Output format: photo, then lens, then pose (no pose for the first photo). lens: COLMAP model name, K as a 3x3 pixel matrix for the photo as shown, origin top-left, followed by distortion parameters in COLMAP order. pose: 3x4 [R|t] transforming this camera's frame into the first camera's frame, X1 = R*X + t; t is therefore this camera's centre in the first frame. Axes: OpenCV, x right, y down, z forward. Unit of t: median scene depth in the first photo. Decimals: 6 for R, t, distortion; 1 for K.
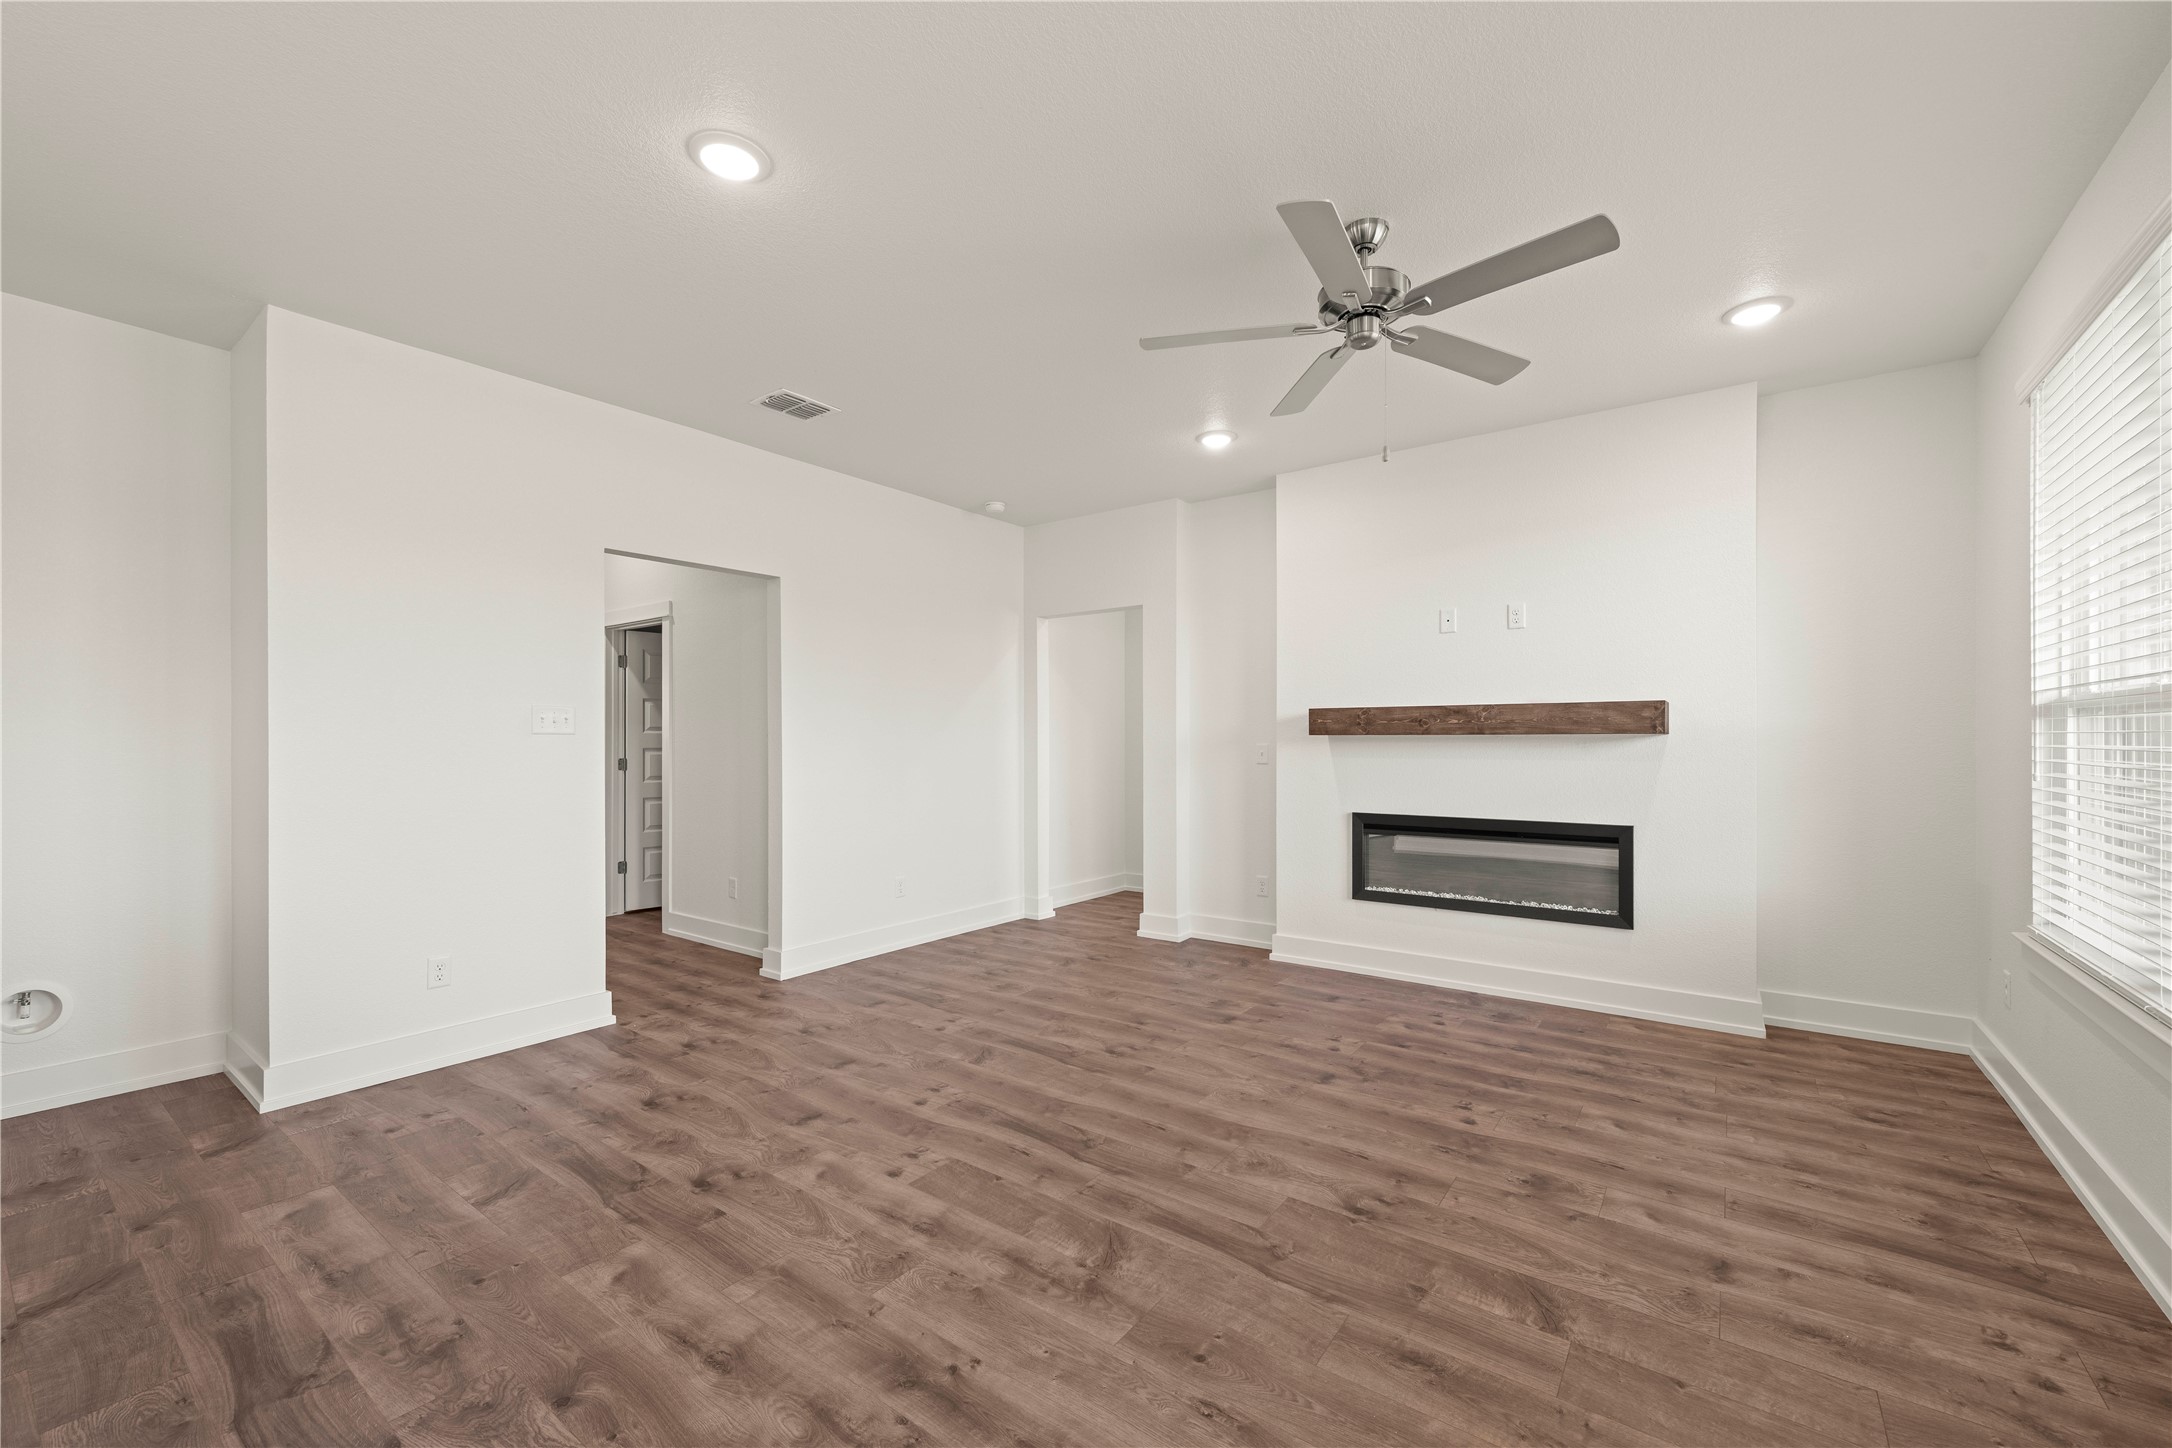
lens RADIAL K [[871.0, 0, 1080.9], [0, 871.0, 728.9], [0, 0, 1]] dist [0.009104, -0.000300]
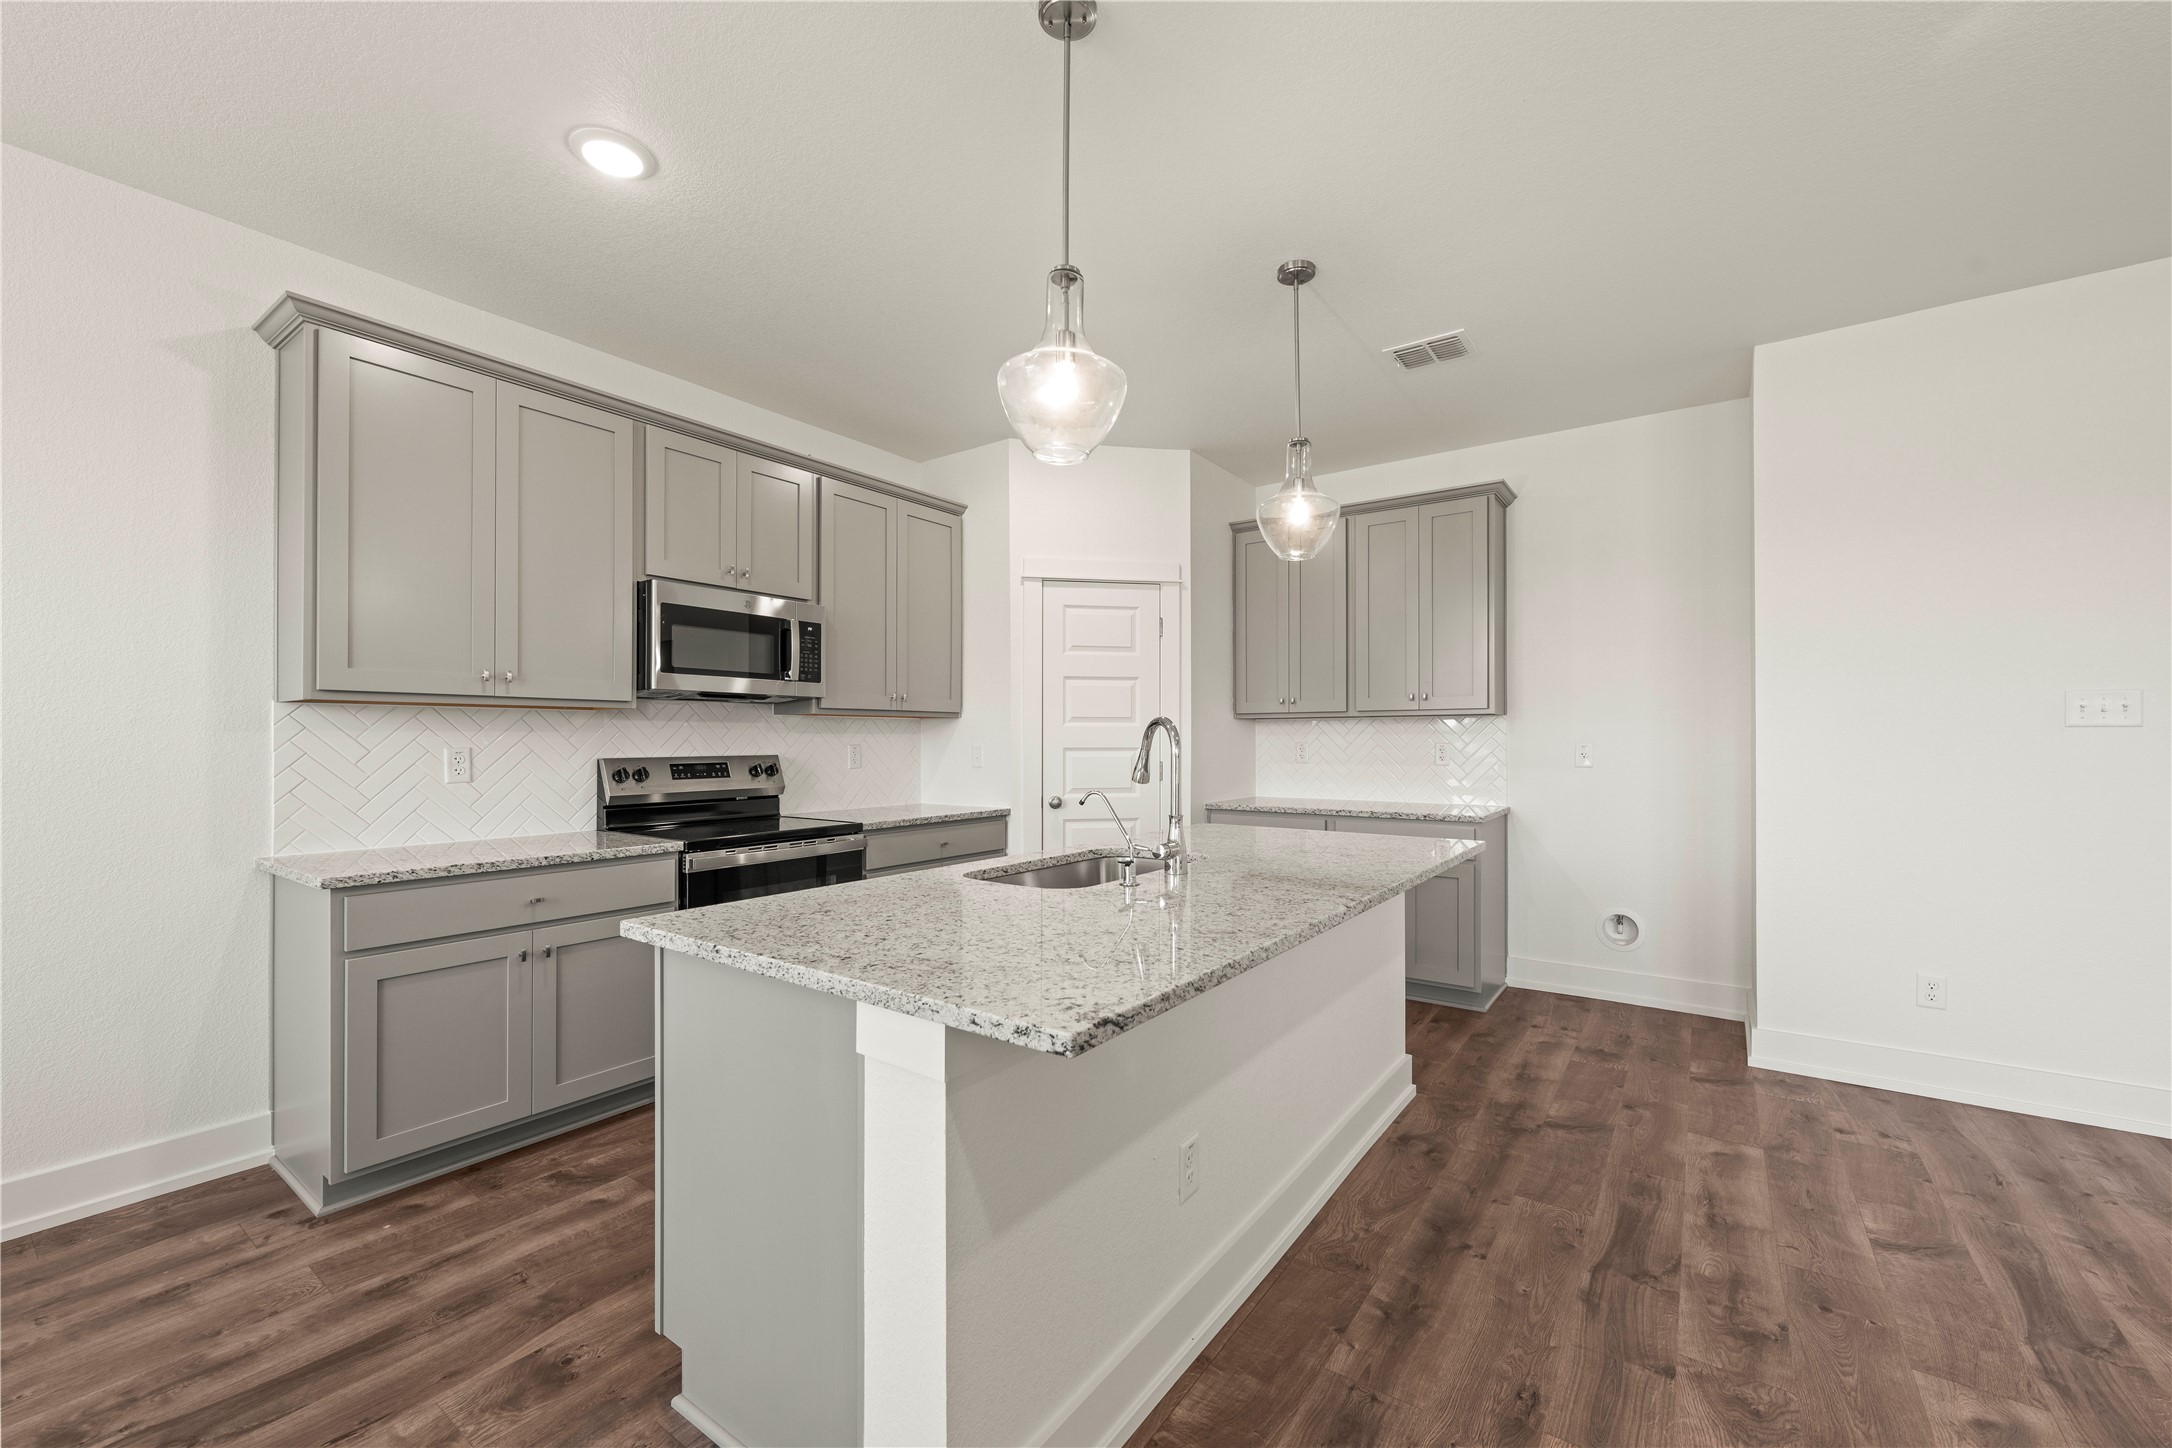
lens RADIAL K [[871.0, 0, 1116.9], [0, 871.0, 727.7], [0, 0, 1]] dist [0.009104, -0.000300]
pose [[0.051693, -0.010385, -0.998609, 0.198414], [0.016245, 0.999822, -0.009556, 0.000505], [0.998531, -0.015729, 0.051852, 0.174435]]
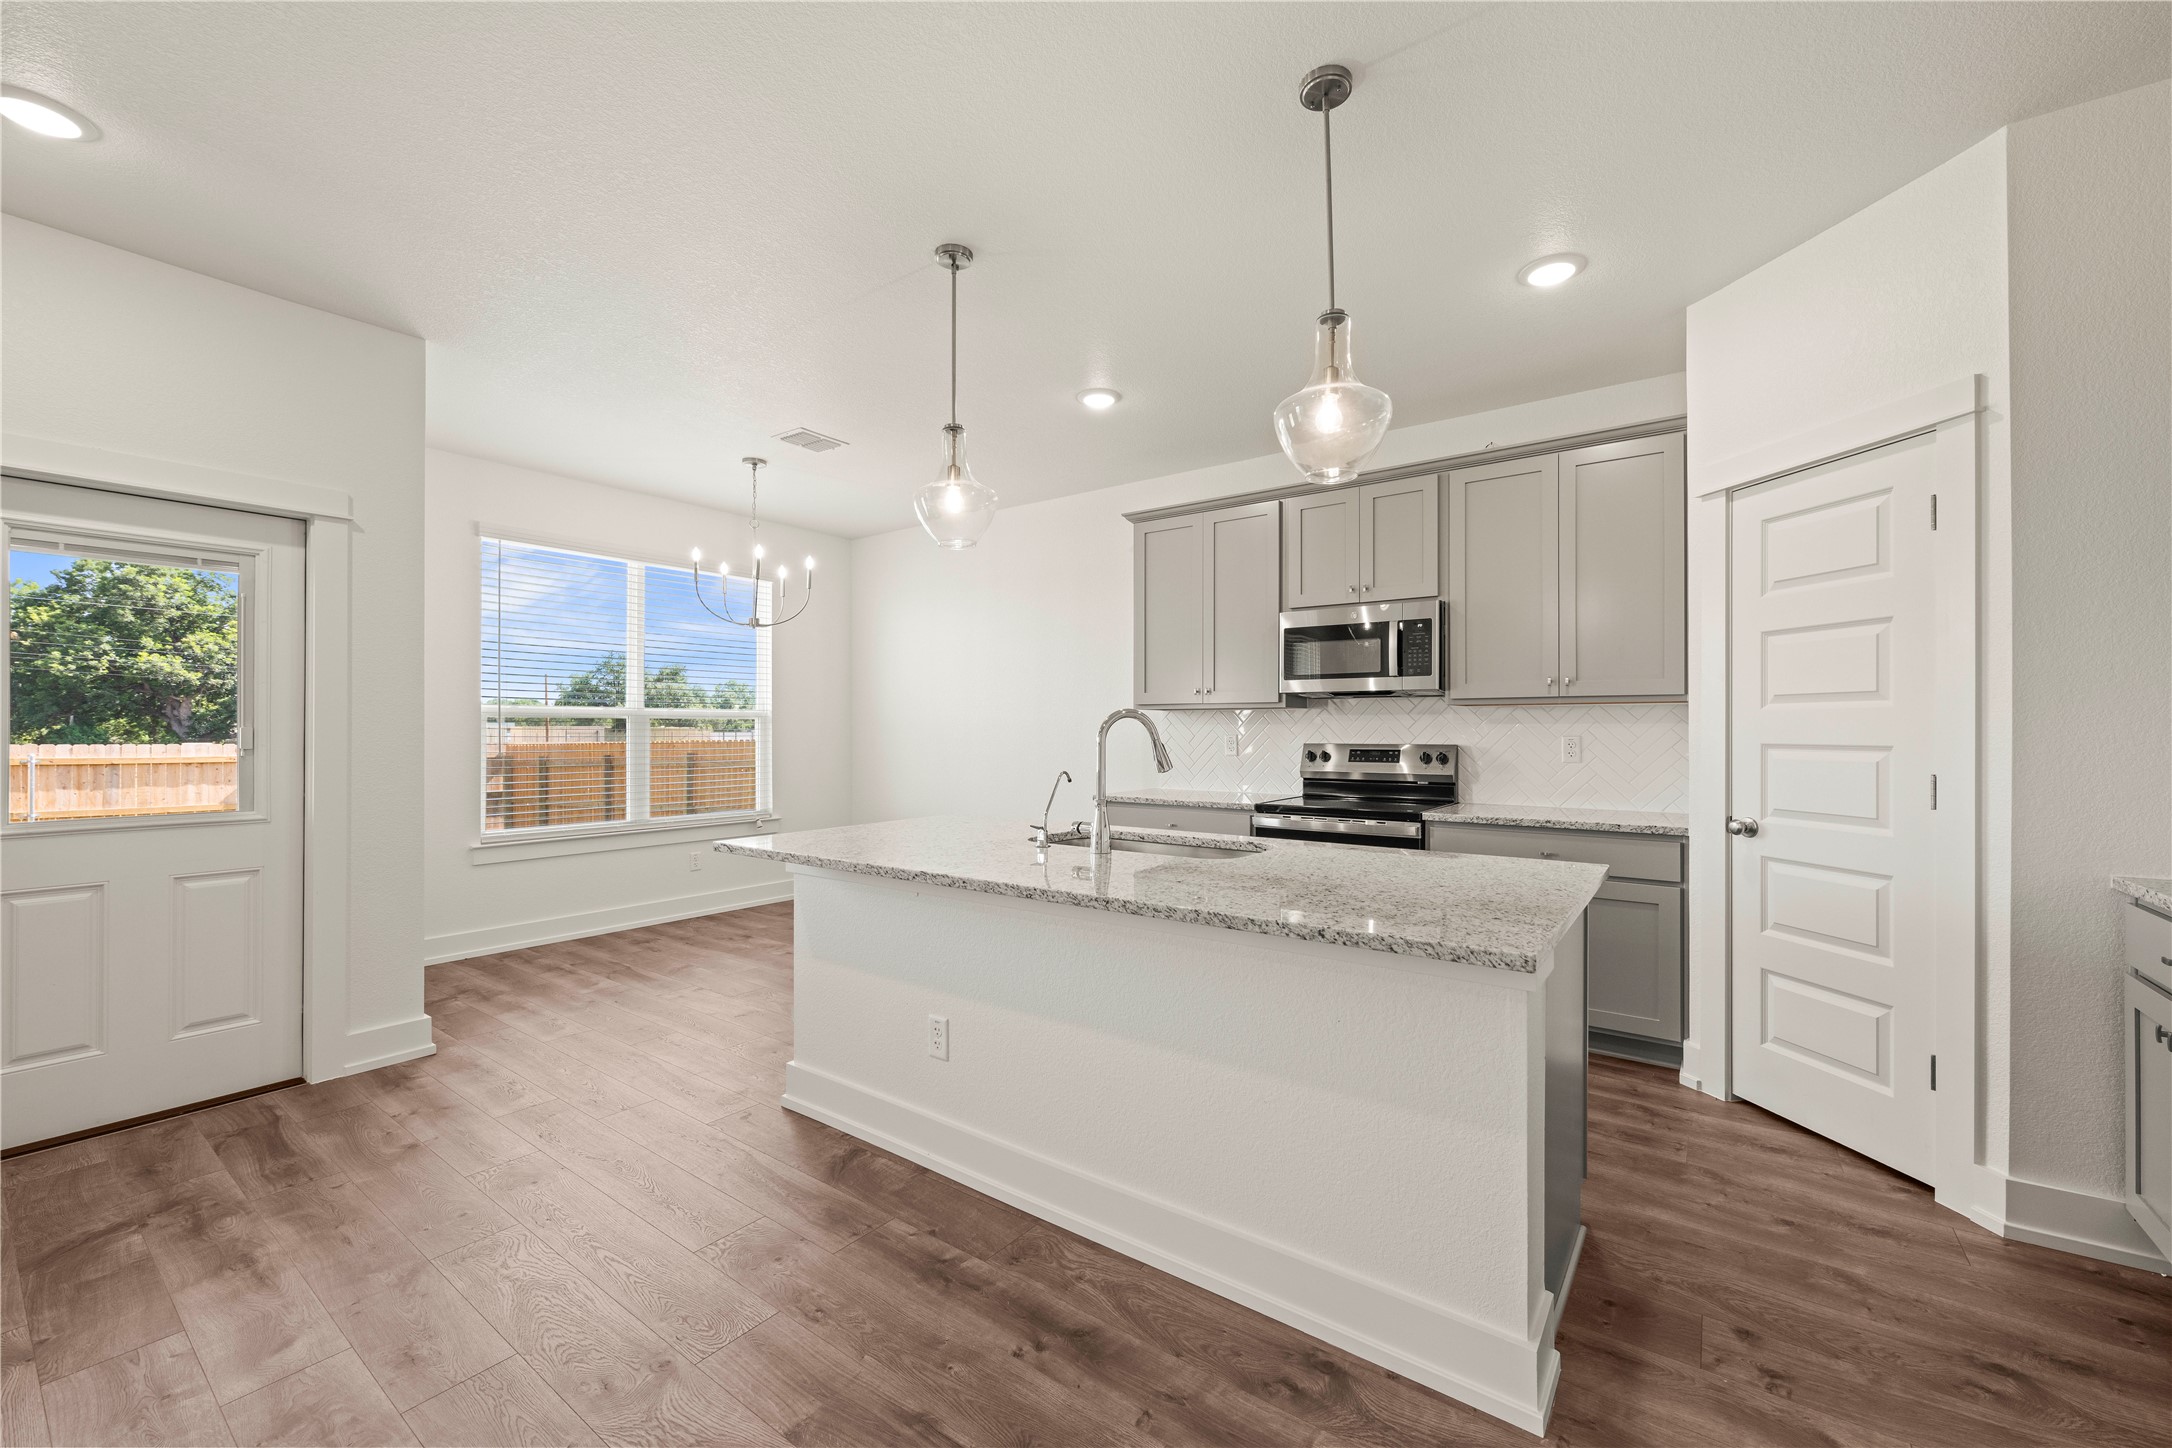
lens RADIAL K [[871.0, 0, 1097.1], [0, 871.0, 732.5], [0, 0, 1]] dist [0.009104, -0.000300]
pose [[-0.999827, 0.007286, -0.017134, -0.813924], [0.007416, 0.999944, -0.007529, 0.011034], [0.017079, -0.007655, -0.999825, 1.434323]]
